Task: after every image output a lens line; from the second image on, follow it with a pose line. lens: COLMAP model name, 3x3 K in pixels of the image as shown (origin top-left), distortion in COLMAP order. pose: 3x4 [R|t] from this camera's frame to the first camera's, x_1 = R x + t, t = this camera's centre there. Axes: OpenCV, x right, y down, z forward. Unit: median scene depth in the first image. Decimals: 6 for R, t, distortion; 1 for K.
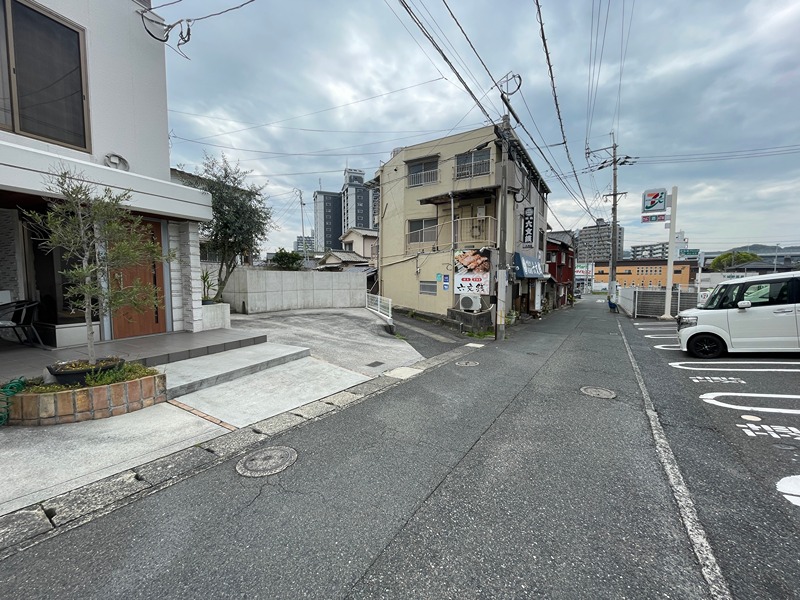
lens RADIAL K [[322.8, 0, 400.0], [0, 322.8, 300.0], [0, 0, 1]] dist [-0.002049, -0.000505]
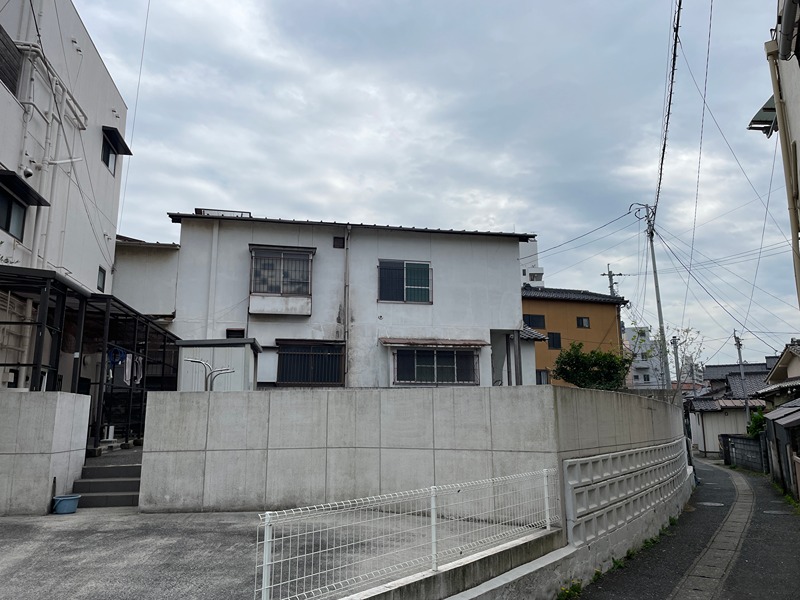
lens RADIAL K [[602.4, 0, 400.0], [0, 602.4, 300.0], [0, 0, 1]] dist [0.093321, -0.121501]
pose [[0.580266, -0.163734, -0.797799, 0.468017], [-0.051261, 0.970298, -0.236421, -0.063236], [0.812812, 0.178083, 0.554637, 1.270986]]
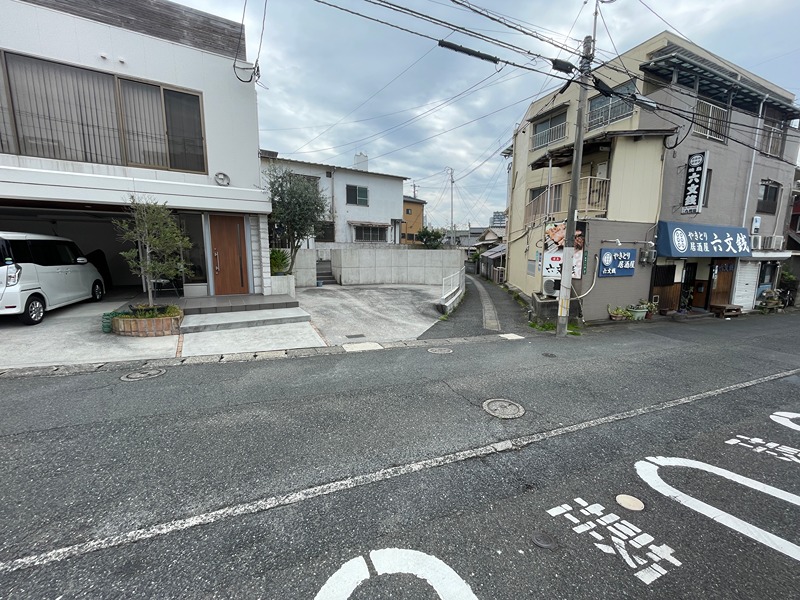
lens RADIAL K [[322.8, 0, 400.0], [0, 322.8, 300.0], [0, 0, 1]] dist [-0.002049, -0.000505]
pose [[0.829633, 0.083409, -0.552043, 0.608892], [-0.042777, 0.995367, 0.086104, -0.023666], [0.556667, -0.047820, 0.829358, 0.166995]]
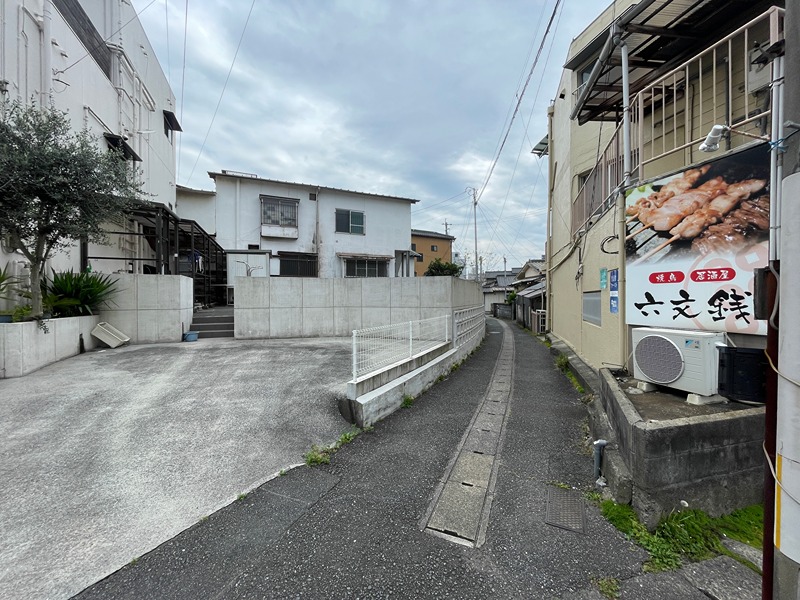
lens RADIAL K [[322.8, 0, 400.0], [0, 322.8, 300.0], [0, 0, 1]] dist [-0.002049, -0.000505]
pose [[0.742493, -0.001146, -0.669853, 0.398654], [-0.042463, 0.997907, -0.048775, -0.033726], [0.668506, 0.064659, 0.740890, 1.126332]]
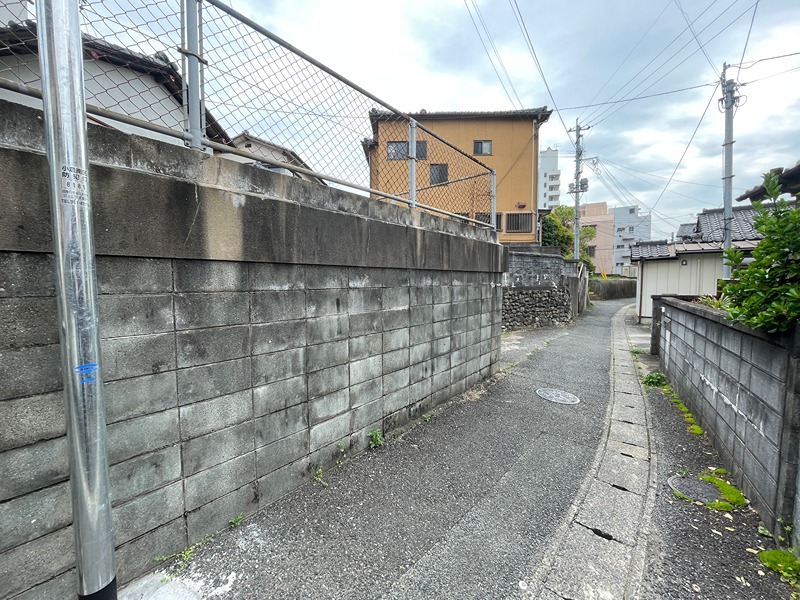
lens RADIAL K [[322.8, 0, 400.0], [0, 322.8, 300.0], [0, 0, 1]] dist [-0.002049, -0.000505]
pose [[0.338562, 0.048794, -0.939678, -0.980919], [-0.058988, 0.997791, 0.030559, -0.239417], [0.939093, 0.045084, 0.340692, 4.298767]]
